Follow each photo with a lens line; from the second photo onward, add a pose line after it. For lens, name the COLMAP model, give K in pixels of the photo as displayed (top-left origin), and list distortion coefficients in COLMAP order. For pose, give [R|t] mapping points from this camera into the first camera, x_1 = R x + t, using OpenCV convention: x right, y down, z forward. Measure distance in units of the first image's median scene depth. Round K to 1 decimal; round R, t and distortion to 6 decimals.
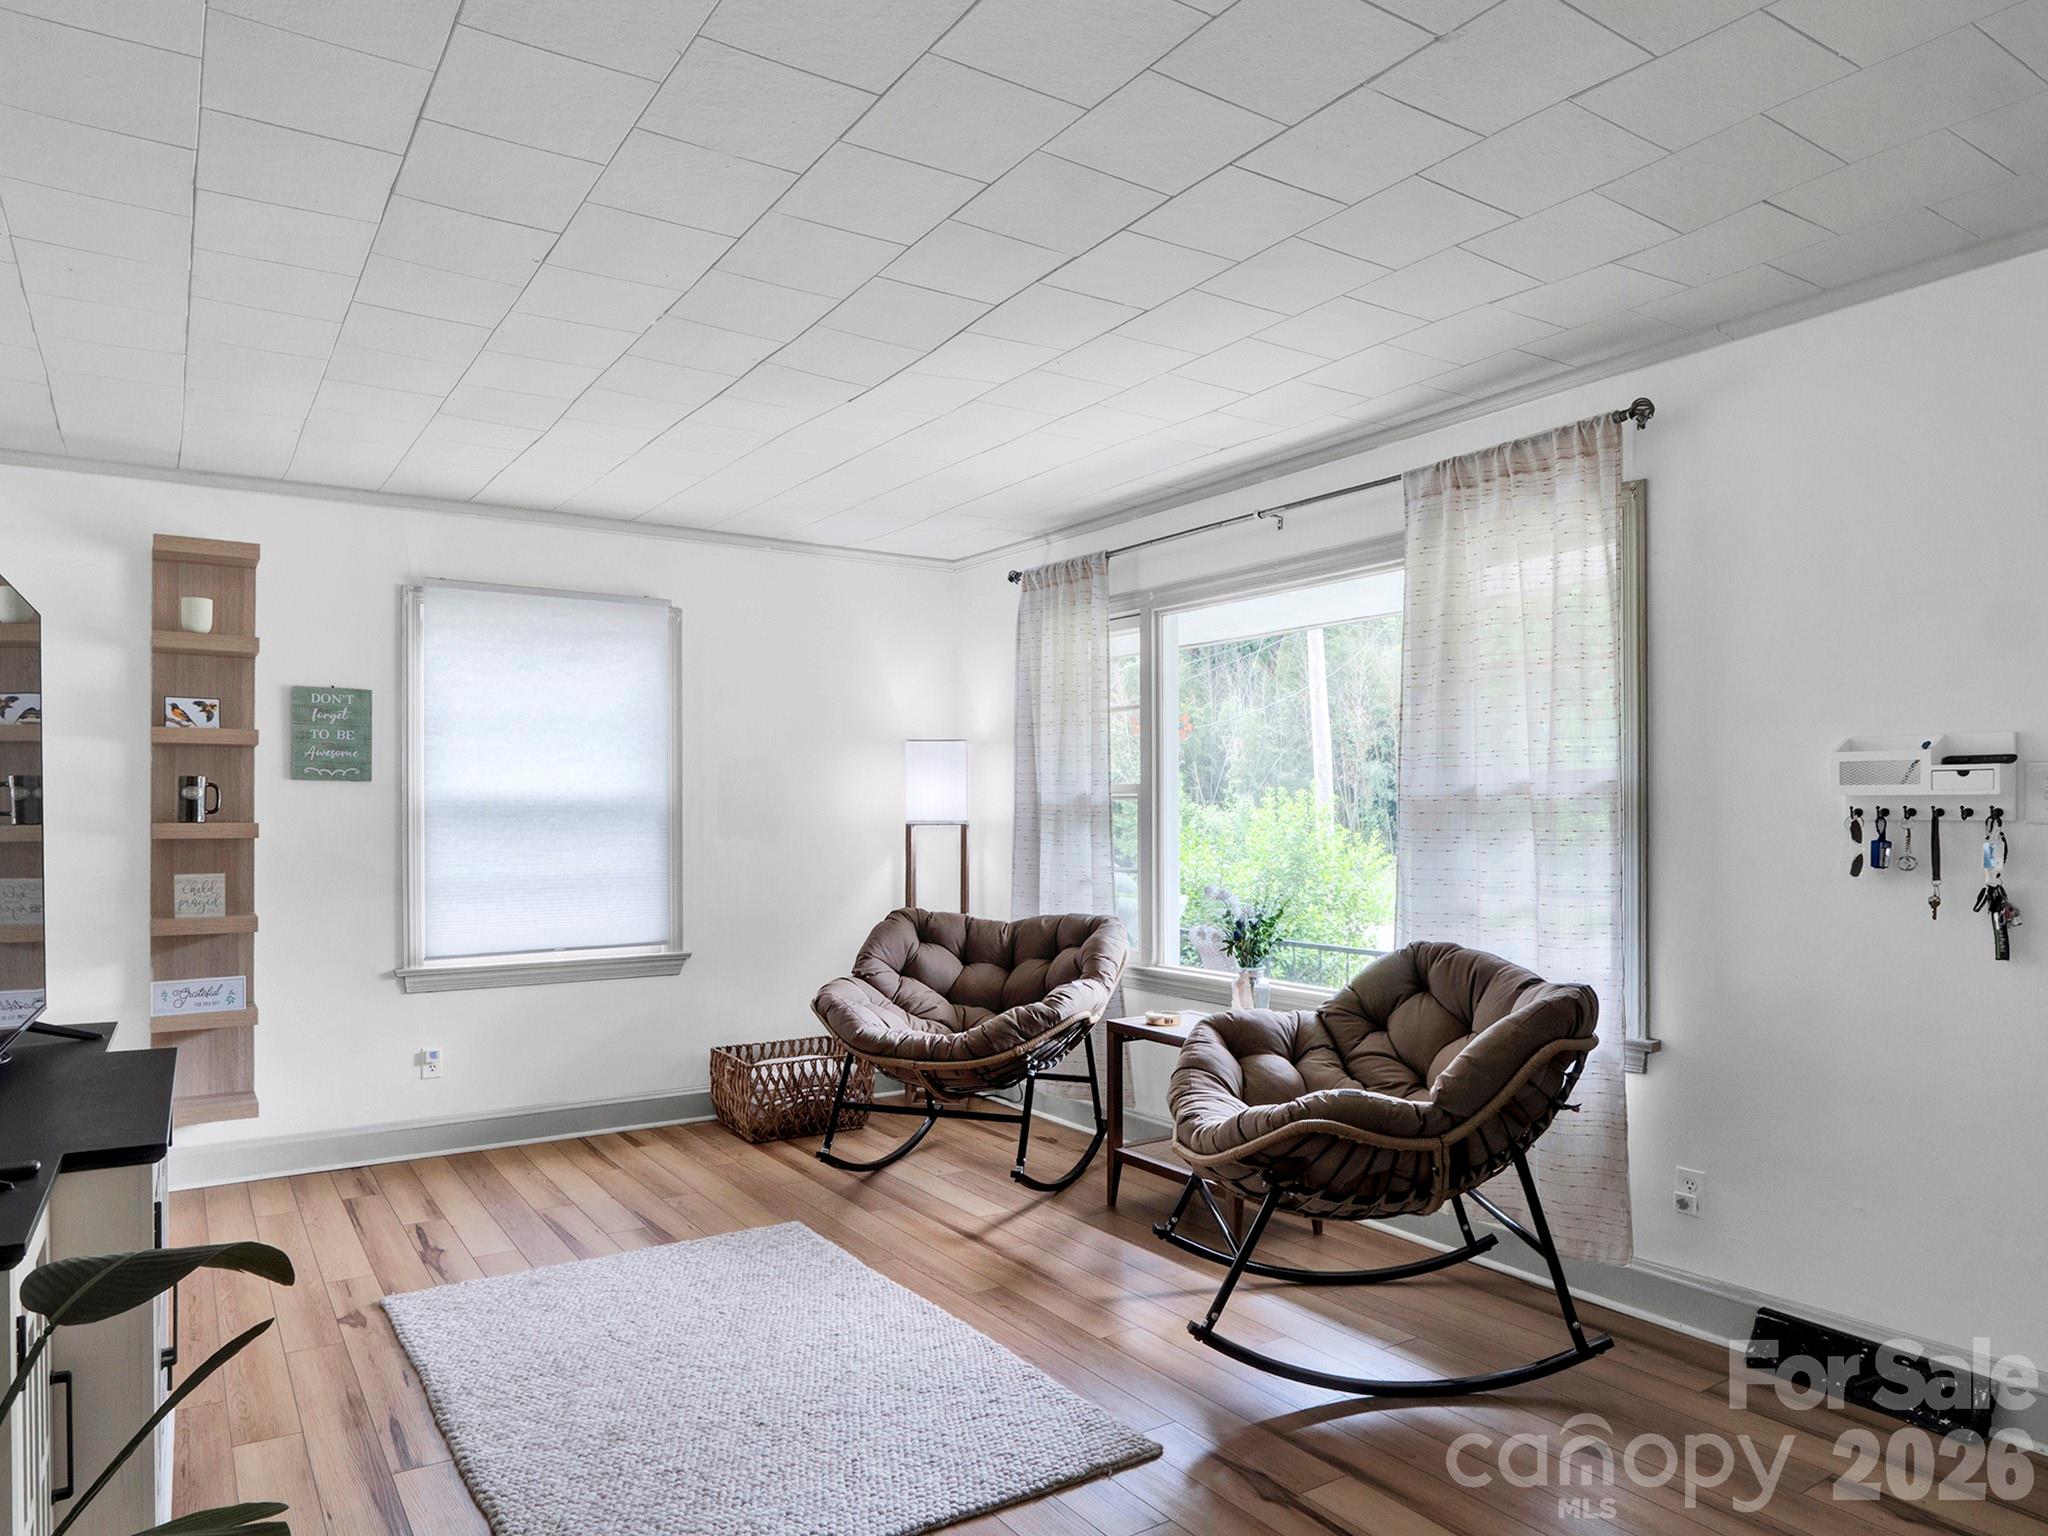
lens RADIAL K [[1315.7, 0, 1027.6], [0, 1315.7, 775.0], [0, 0, 1]] dist [-0.027745, 0.004182]
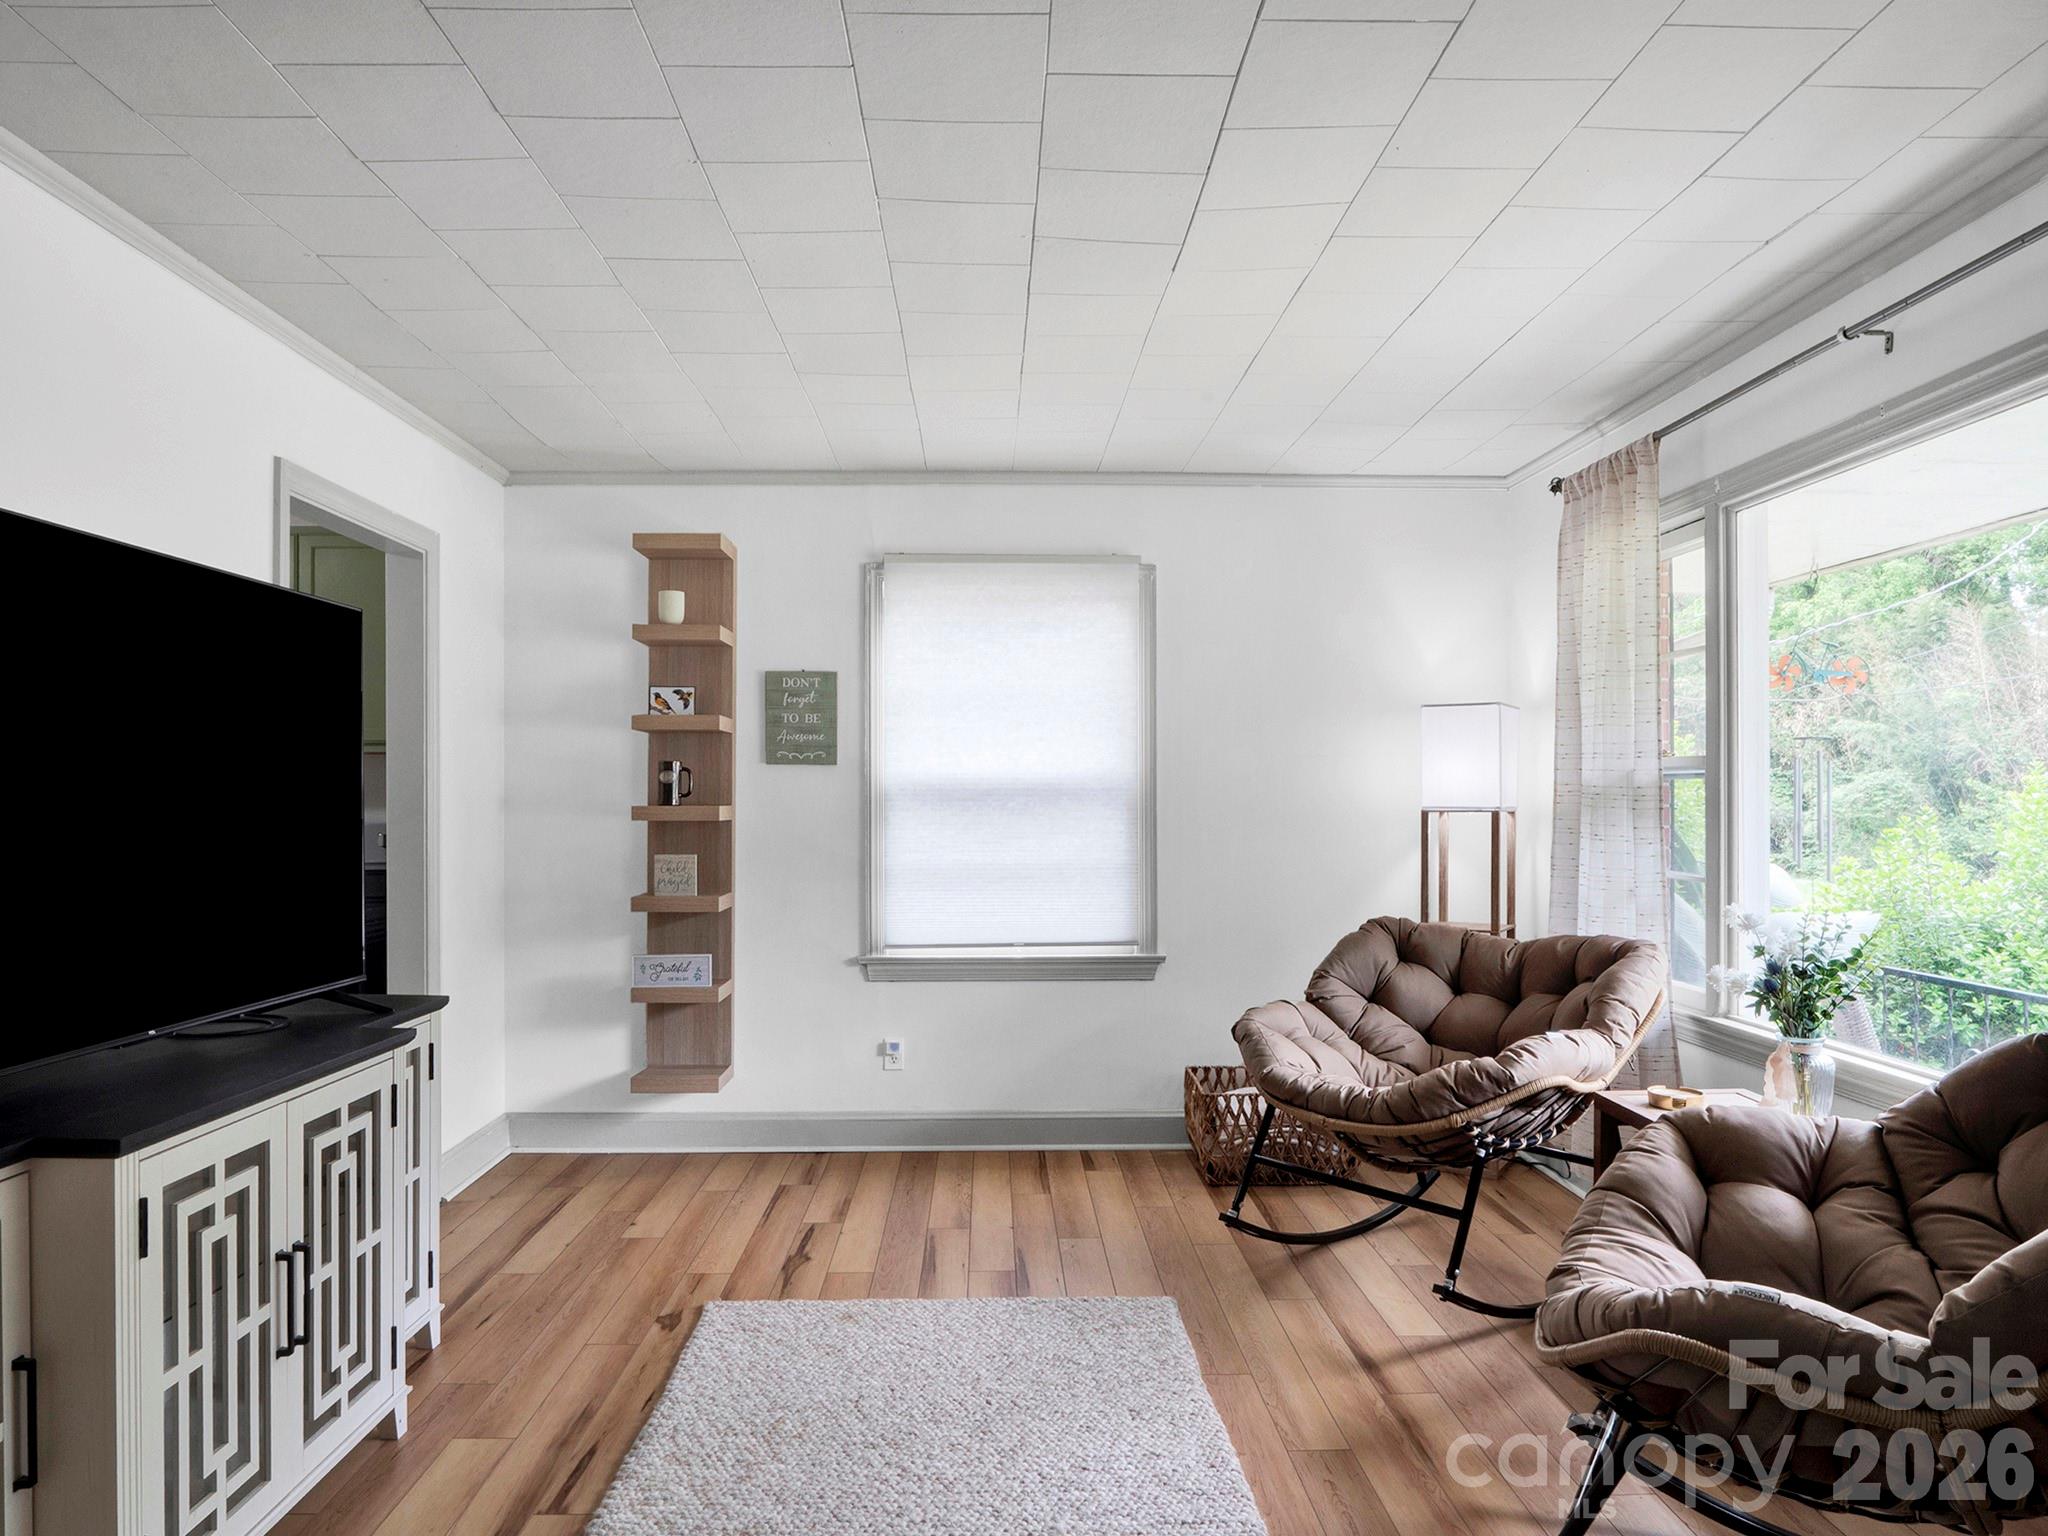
lens RADIAL K [[1368.0, 0, 1009.9], [0, 1368.0, 767.6], [0, 0, 1]] dist [-0.028698, 0.005593]
pose [[0.846922, -0.010438, -0.531615, 0.164592], [0.013875, 0.999901, 0.002472, 0.006635], [0.531536, -0.009469, 0.846983, 0.198219]]
